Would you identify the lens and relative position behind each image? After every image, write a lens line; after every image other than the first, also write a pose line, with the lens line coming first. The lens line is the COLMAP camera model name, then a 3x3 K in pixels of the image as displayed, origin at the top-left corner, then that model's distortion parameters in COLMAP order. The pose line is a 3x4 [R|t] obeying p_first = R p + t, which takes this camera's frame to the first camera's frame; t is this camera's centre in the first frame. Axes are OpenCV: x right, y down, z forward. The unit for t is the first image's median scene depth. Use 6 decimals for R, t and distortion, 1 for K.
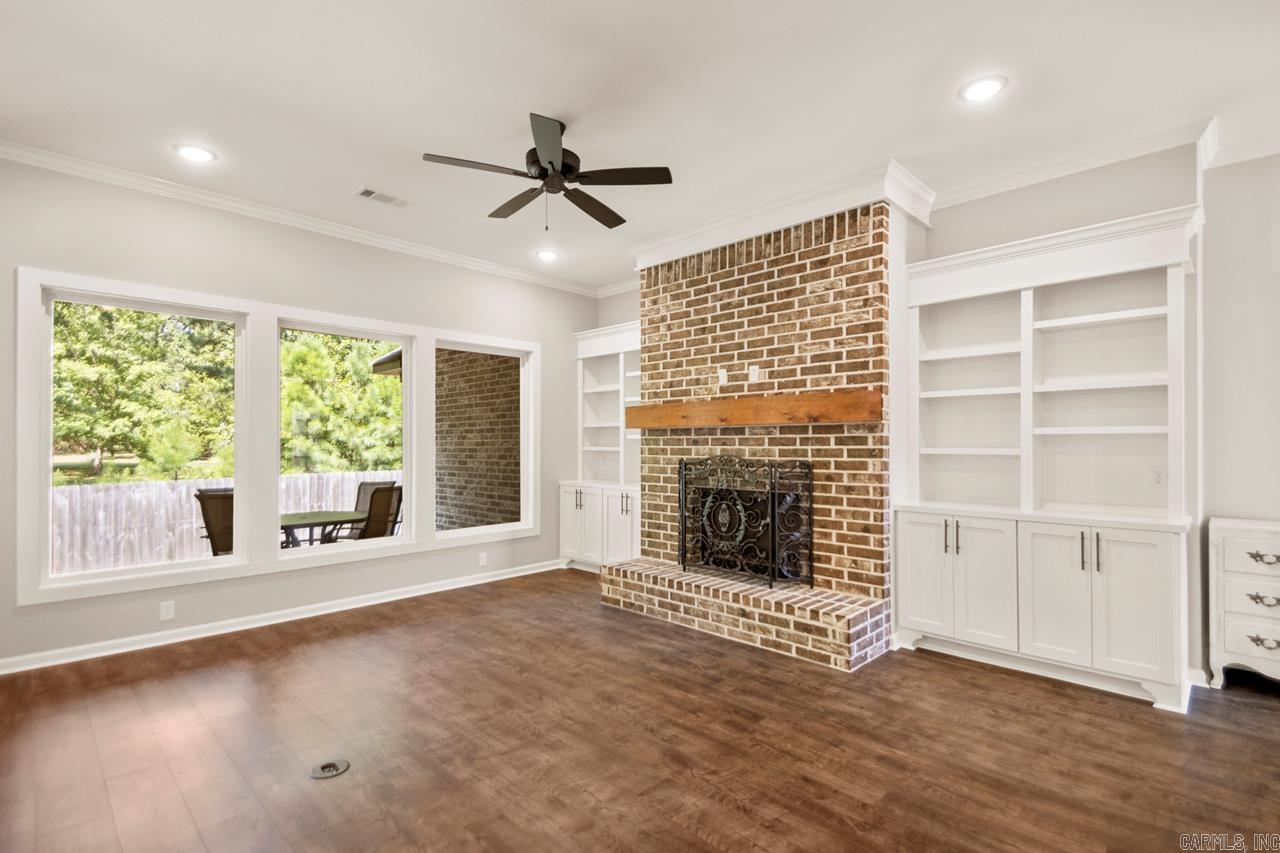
lens RADIAL K [[595.9, 0, 654.6], [0, 595.9, 441.1], [0, 0, 1]] dist [0.015053, -0.000515]
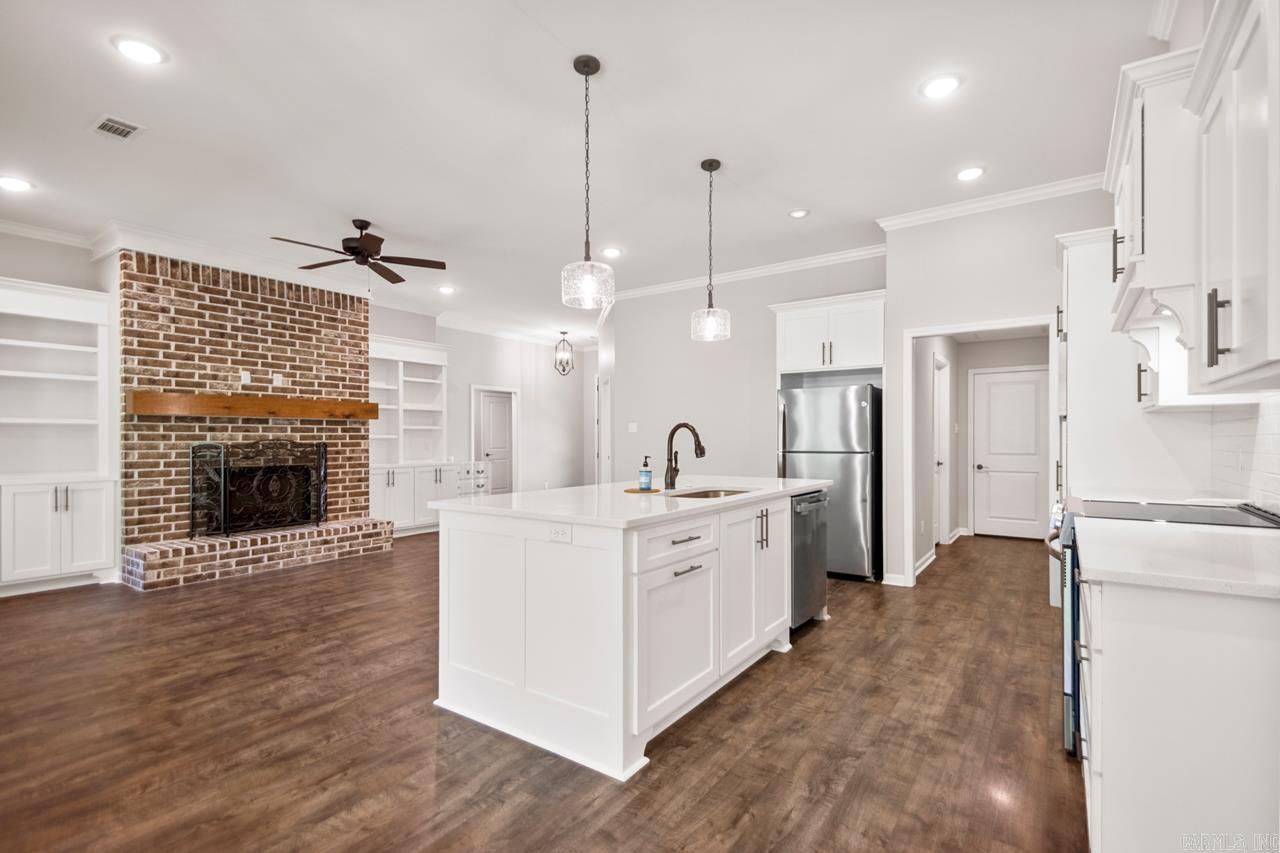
lens RADIAL K [[595.9, 0, 654.6], [0, 595.9, 441.1], [0, 0, 1]] dist [0.015053, -0.000515]
pose [[-0.174704, 0.001121, 0.984620, -1.450553], [0.001478, 0.999999, -0.000877, 0.032456], [-0.984620, 0.001302, -0.174705, 0.423387]]
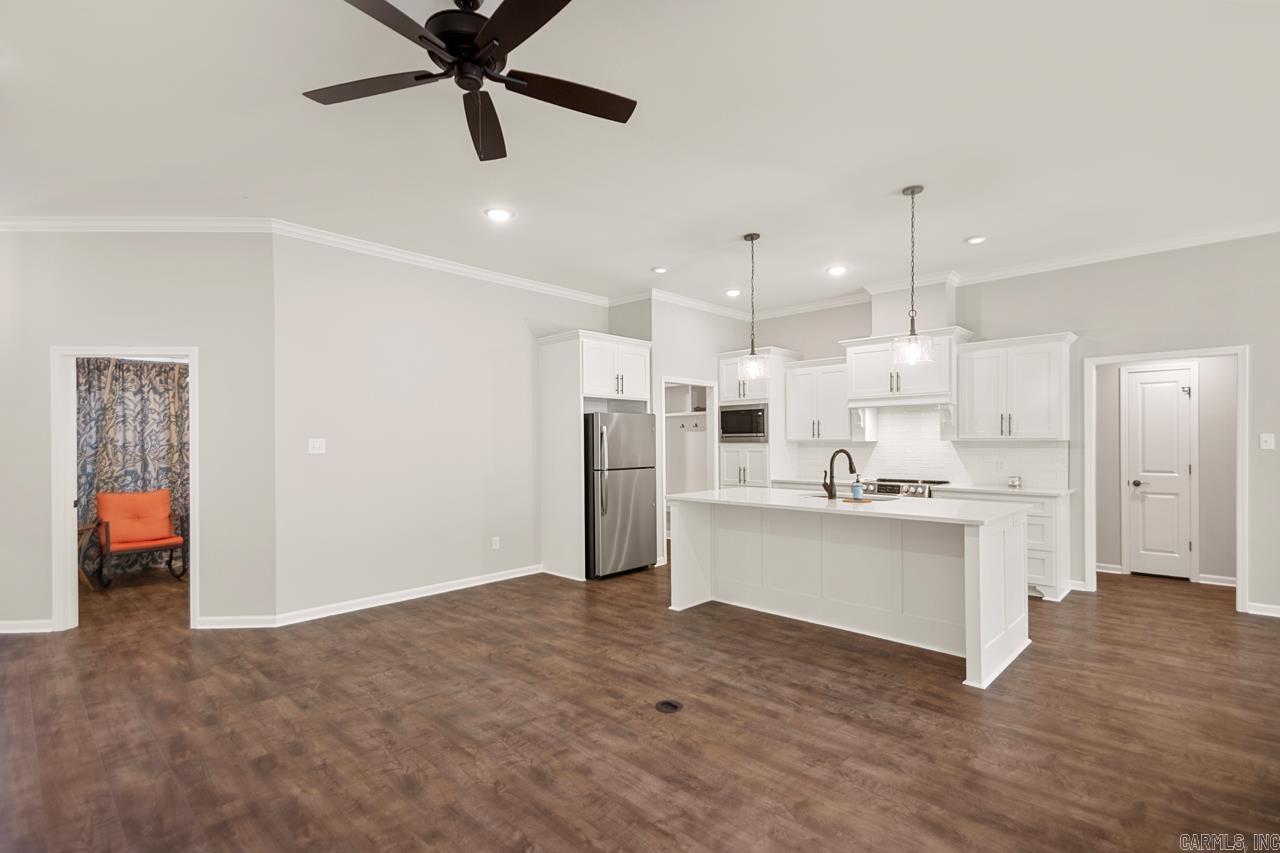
lens RADIAL K [[595.9, 0, 654.6], [0, 595.9, 441.1], [0, 0, 1]] dist [0.015053, -0.000515]
pose [[-0.999834, 0.011325, -0.014257, -0.295309], [0.011361, 0.999932, -0.002479, -0.009830], [0.014228, -0.002640, -0.999895, 1.350653]]
